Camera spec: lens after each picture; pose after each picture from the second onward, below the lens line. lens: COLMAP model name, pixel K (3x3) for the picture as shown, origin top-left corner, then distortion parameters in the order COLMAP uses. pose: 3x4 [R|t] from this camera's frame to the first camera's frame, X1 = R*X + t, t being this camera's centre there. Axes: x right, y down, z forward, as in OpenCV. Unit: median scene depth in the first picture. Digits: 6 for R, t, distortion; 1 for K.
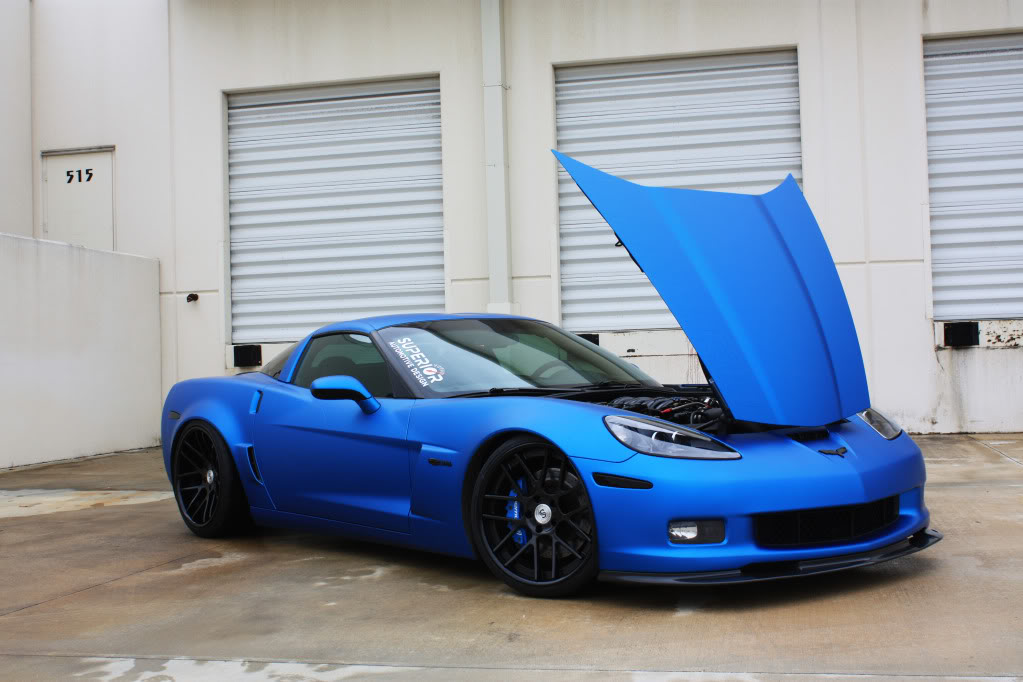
lens RADIAL K [[1310.0, 0, 514.0], [0, 1310.0, 342.3], [0, 0, 1]] dist [-0.053900, 0.000000]
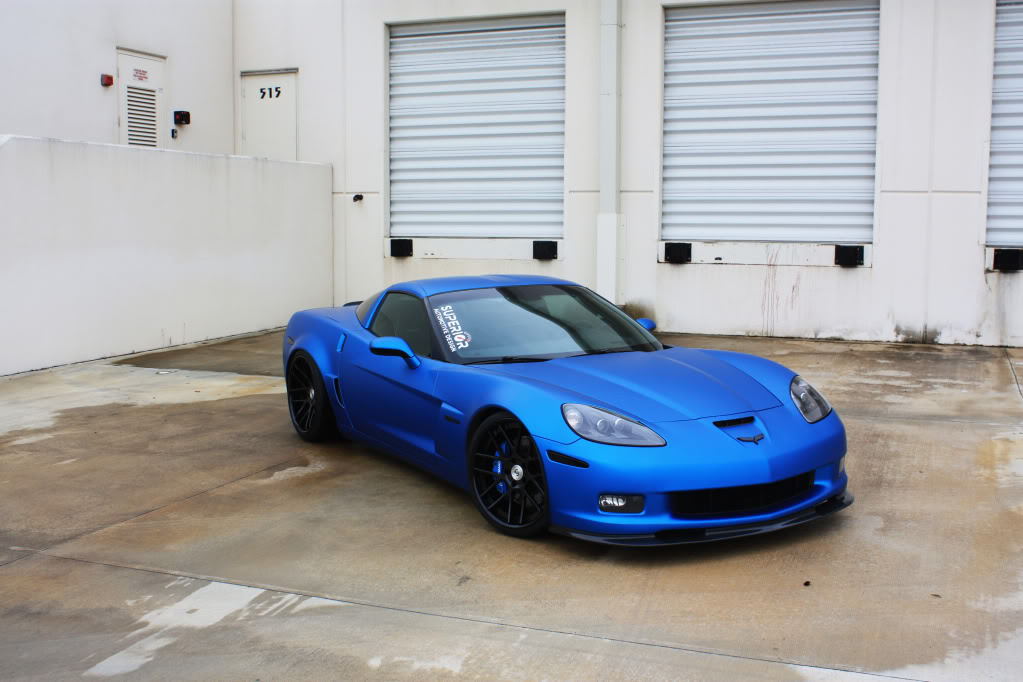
lens RADIAL K [[1145.2, 0, 508.4], [0, 1145.2, 338.2], [0, 0, 1]] dist [-0.093515, 0.000000]
pose [[0.986836, 0.047273, -0.154658, 0.068938], [-0.026552, 0.990707, 0.133399, -0.056917], [0.159527, -0.127536, 0.978921, -0.032440]]
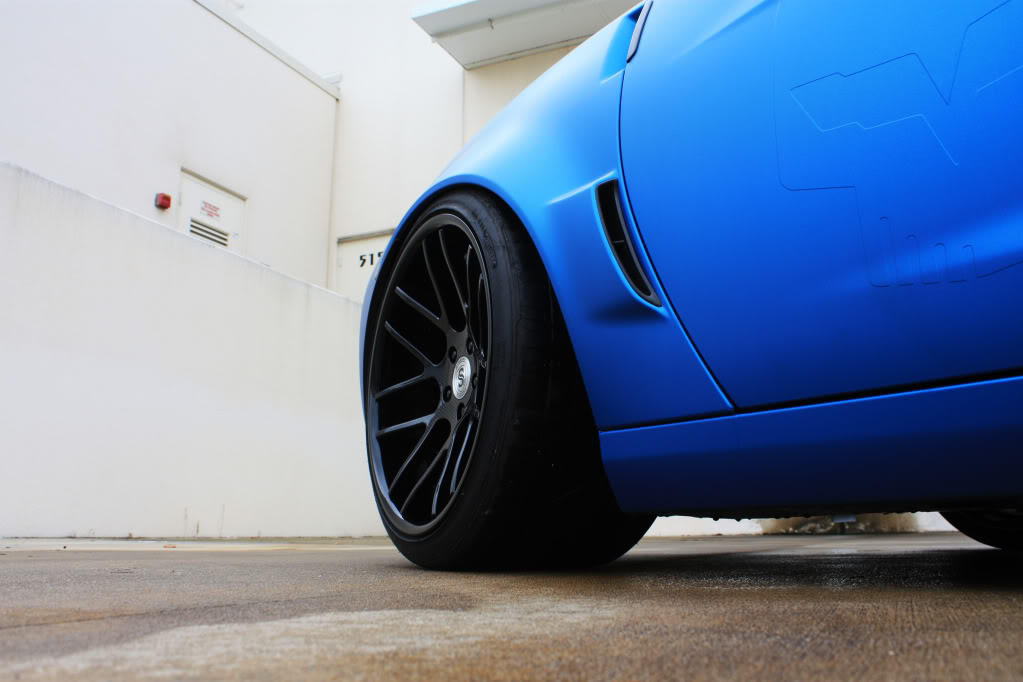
lens RADIAL K [[924.4, 0, 513.3], [0, 924.4, 339.9], [0, 0, 1]] dist [-0.110269, -0.001563]
pose [[0.976819, -0.016931, -0.213399, -0.092289], [-0.023786, 0.982110, -0.186799, 0.072786], [0.212744, 0.187545, 0.958941, 0.420810]]
